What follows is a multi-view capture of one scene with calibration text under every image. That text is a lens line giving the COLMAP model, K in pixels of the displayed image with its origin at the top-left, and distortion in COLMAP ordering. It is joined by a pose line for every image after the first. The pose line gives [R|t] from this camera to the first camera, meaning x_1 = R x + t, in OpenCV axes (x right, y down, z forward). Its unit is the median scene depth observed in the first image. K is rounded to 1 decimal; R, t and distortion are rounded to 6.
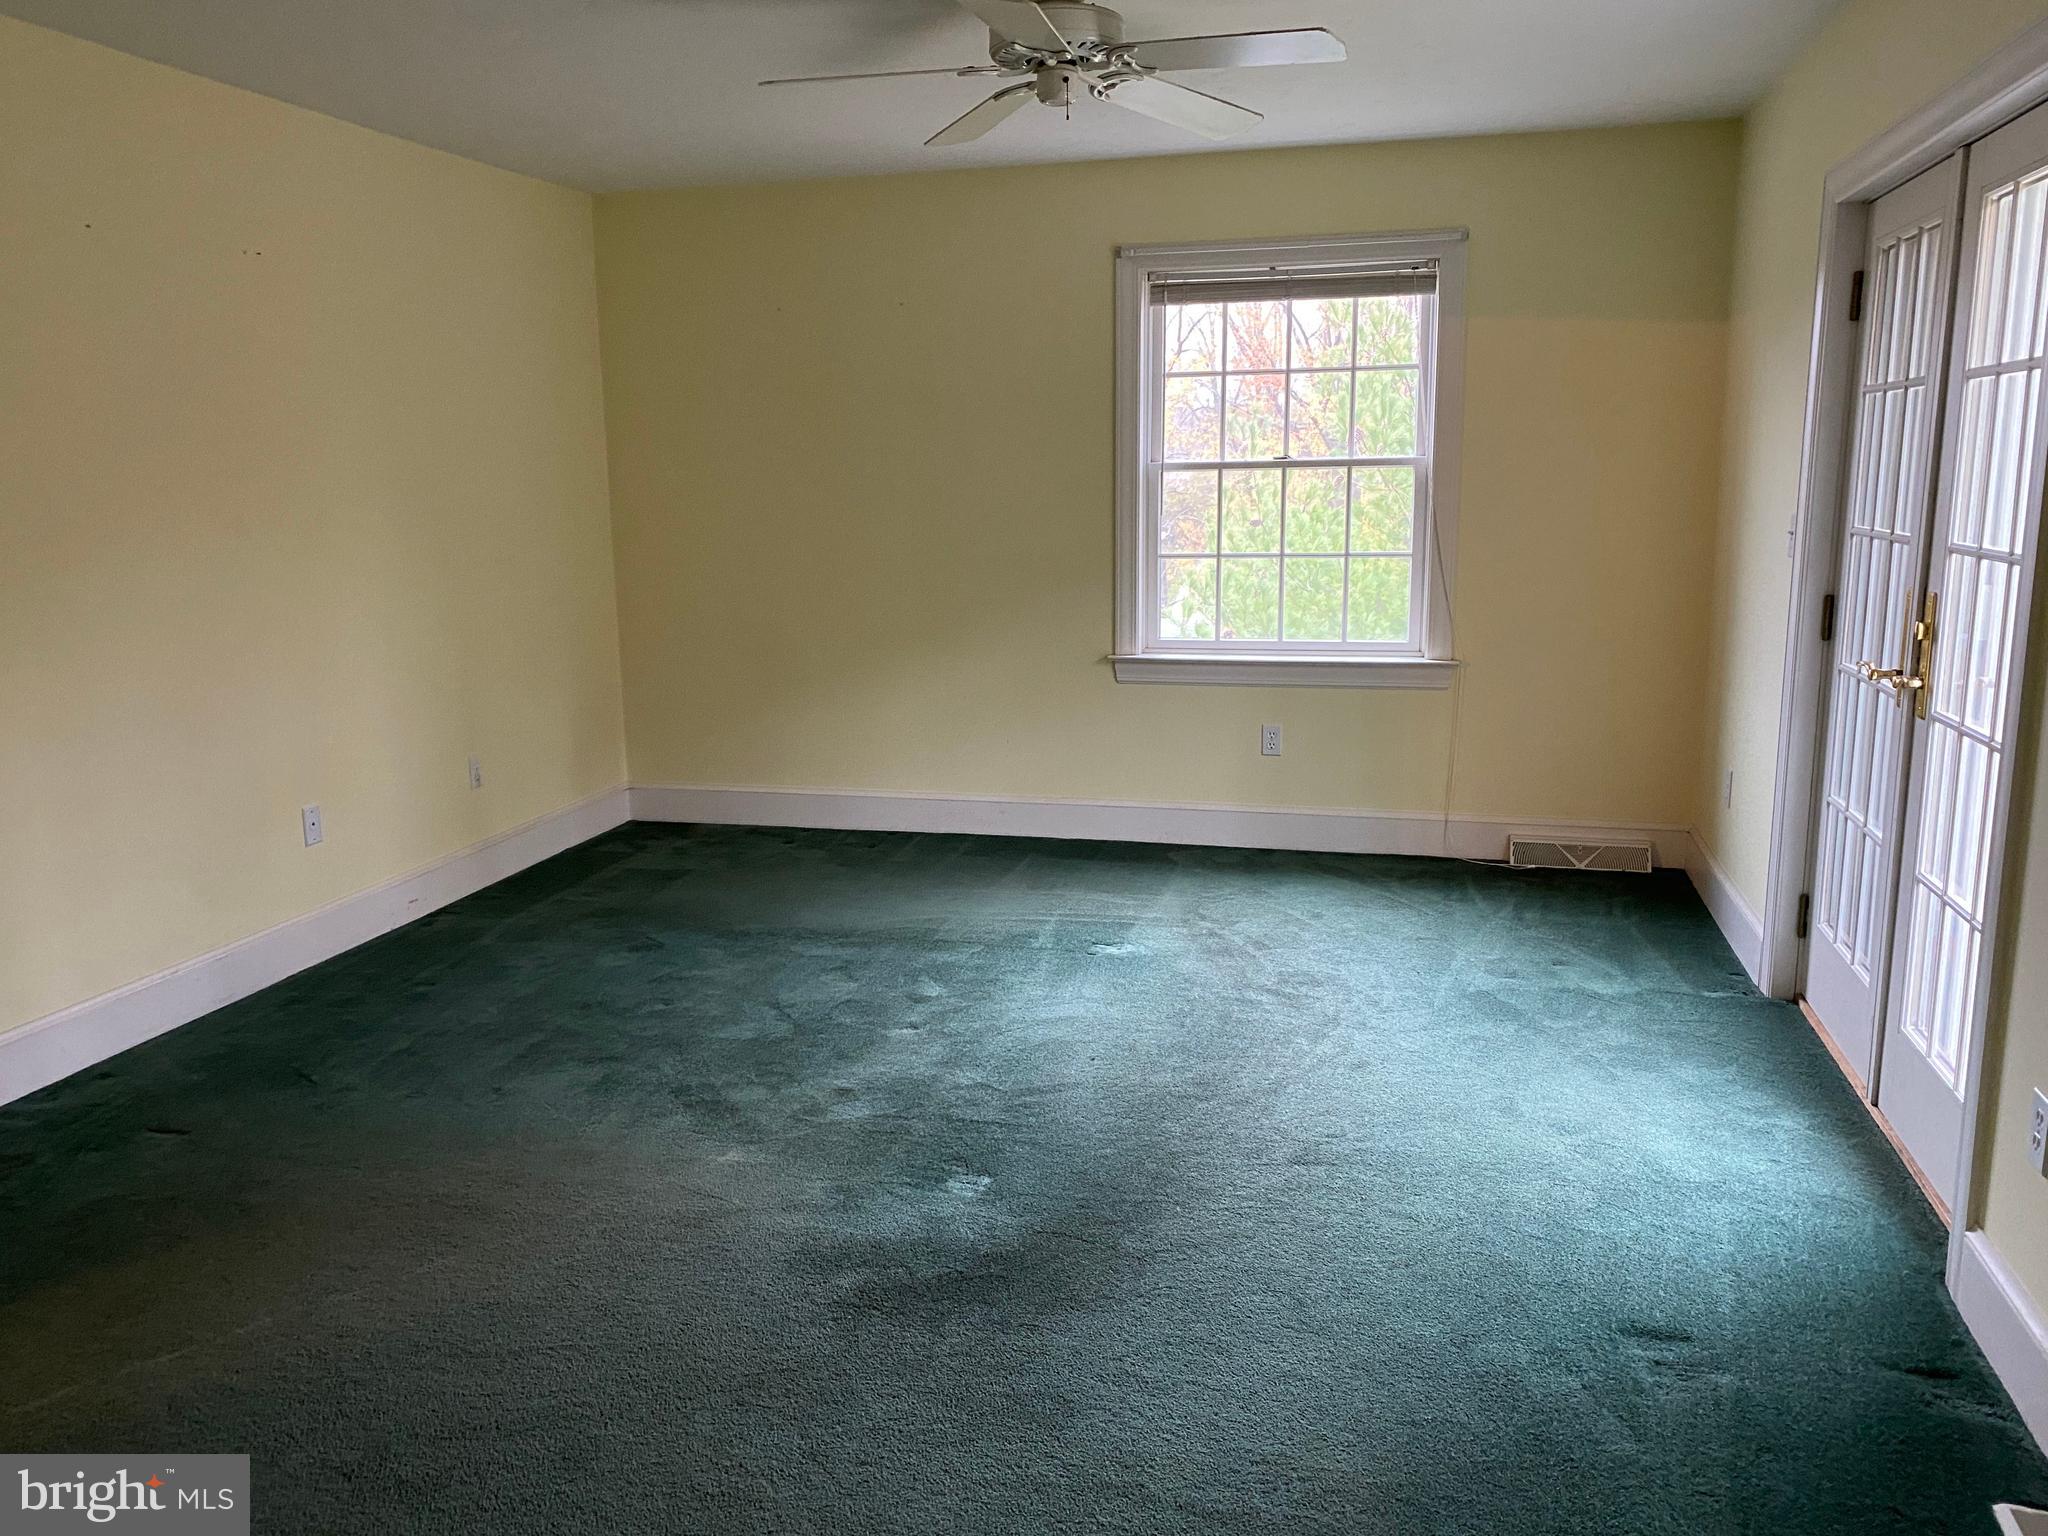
lens RADIAL K [[1566.5, 0, 1023.2], [0, 1566.5, 761.9], [0, 0, 1]] dist [0.049406, -0.040292]
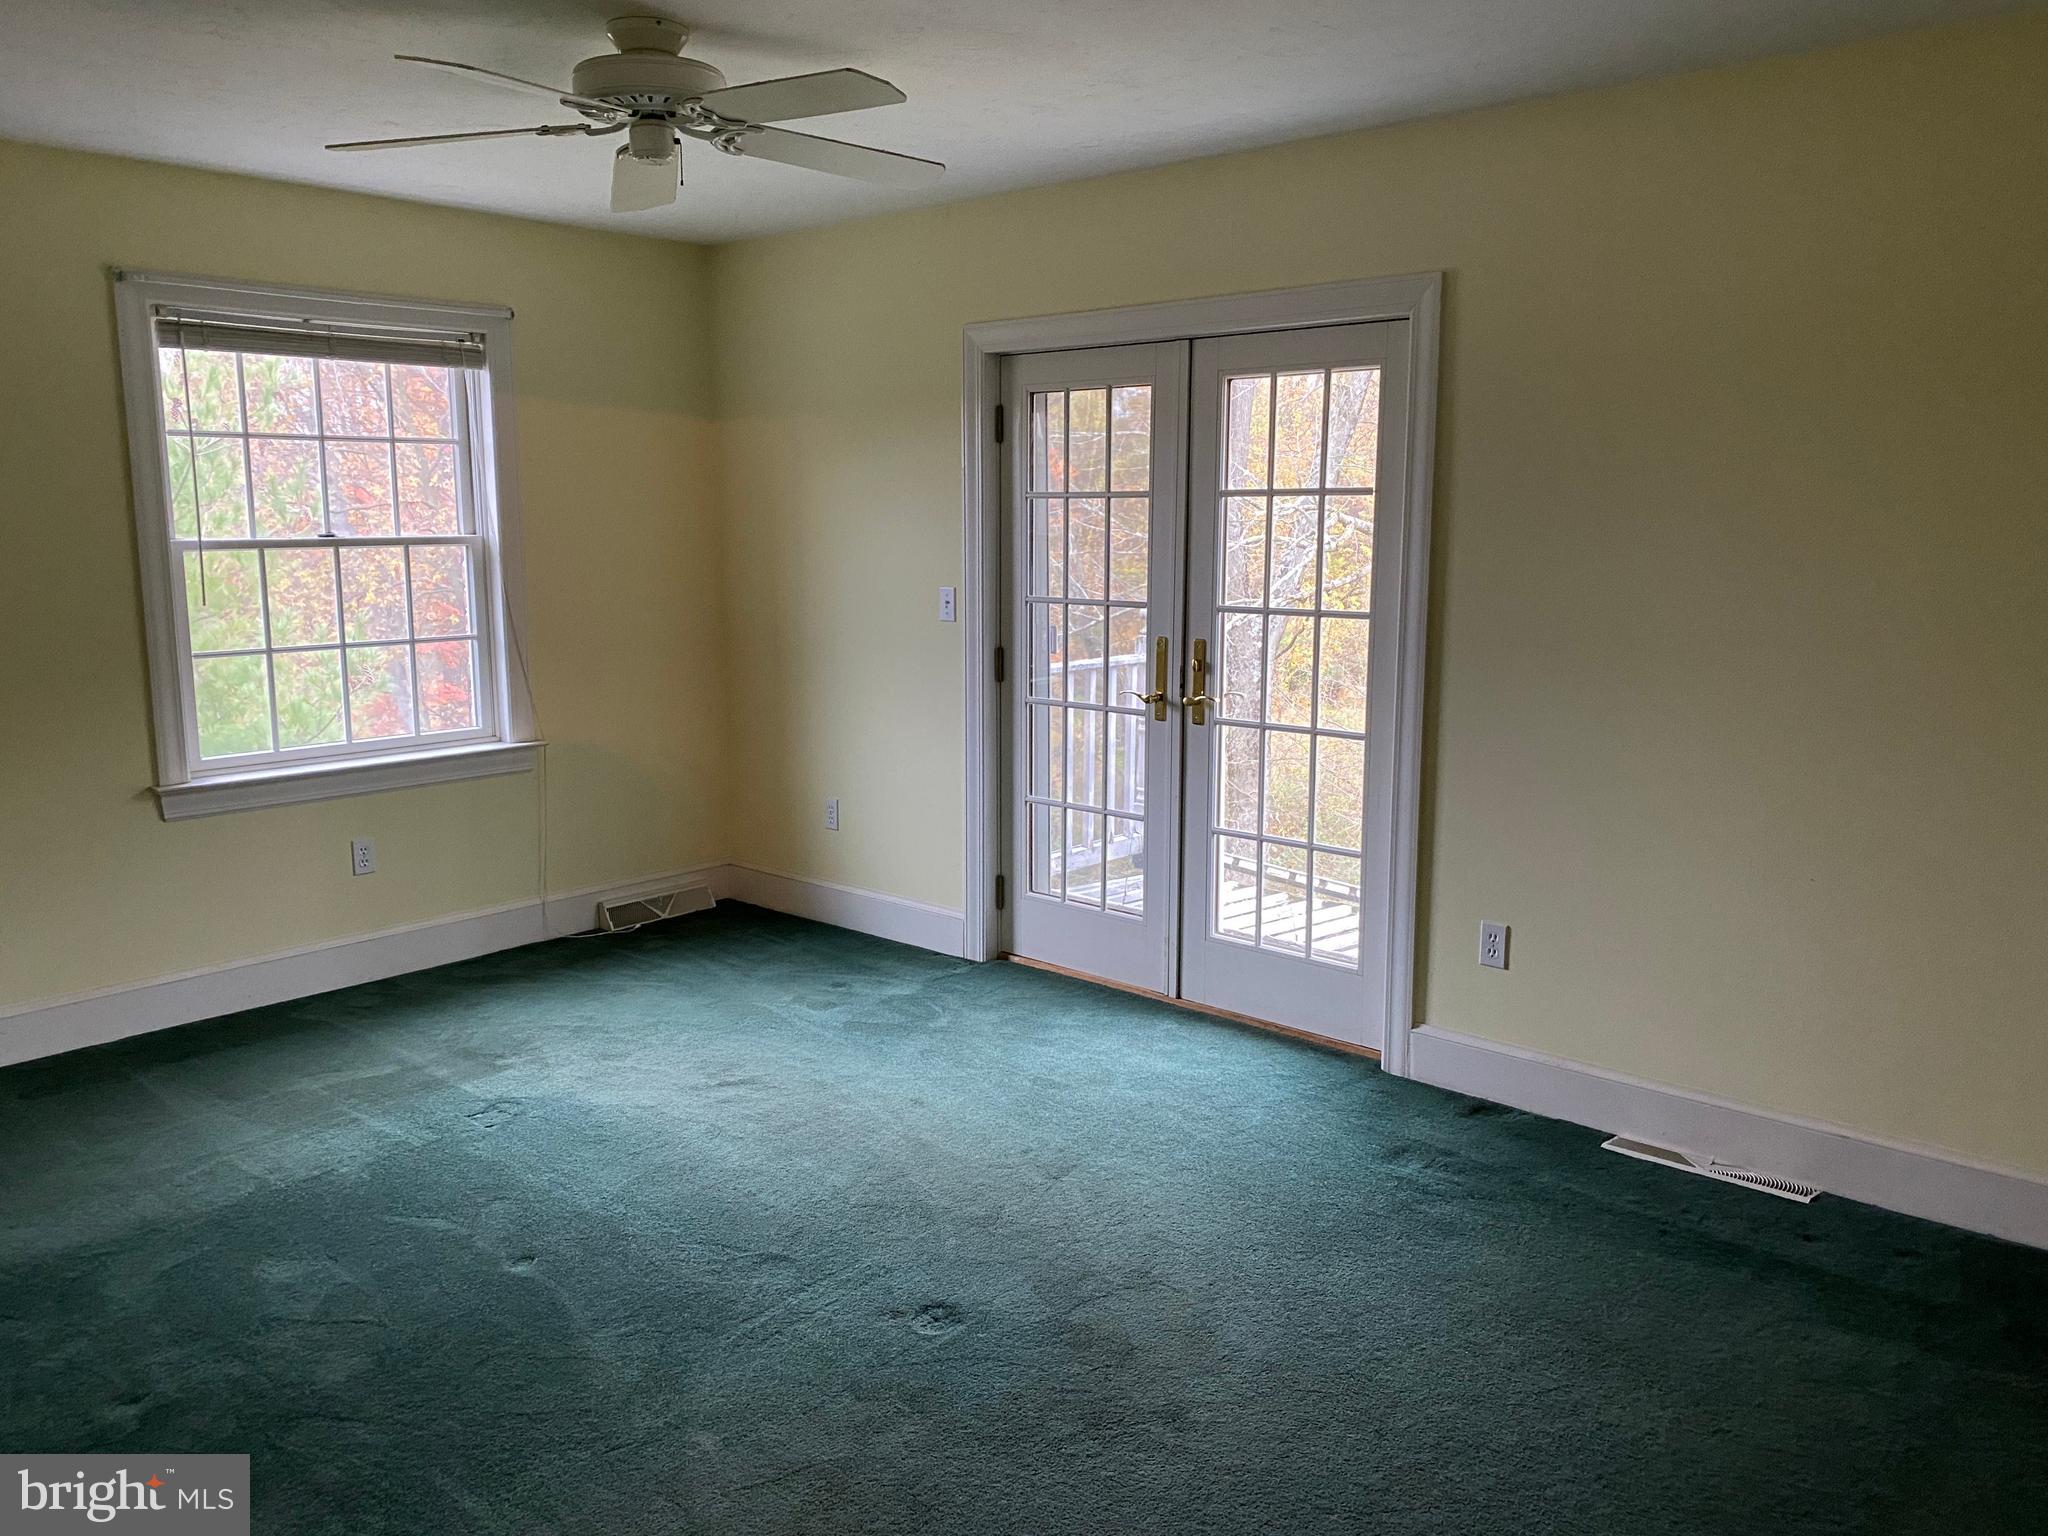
lens RADIAL K [[1560.0, 0, 1021.0], [0, 1560.0, 758.2], [0, 0, 1]] dist [0.074703, -0.123467]
pose [[0.449478, -0.130082, 0.883769, -0.490345], [0.161618, 0.984855, 0.062764, -0.070576], [-0.878550, 0.114622, 0.463694, 0.295306]]
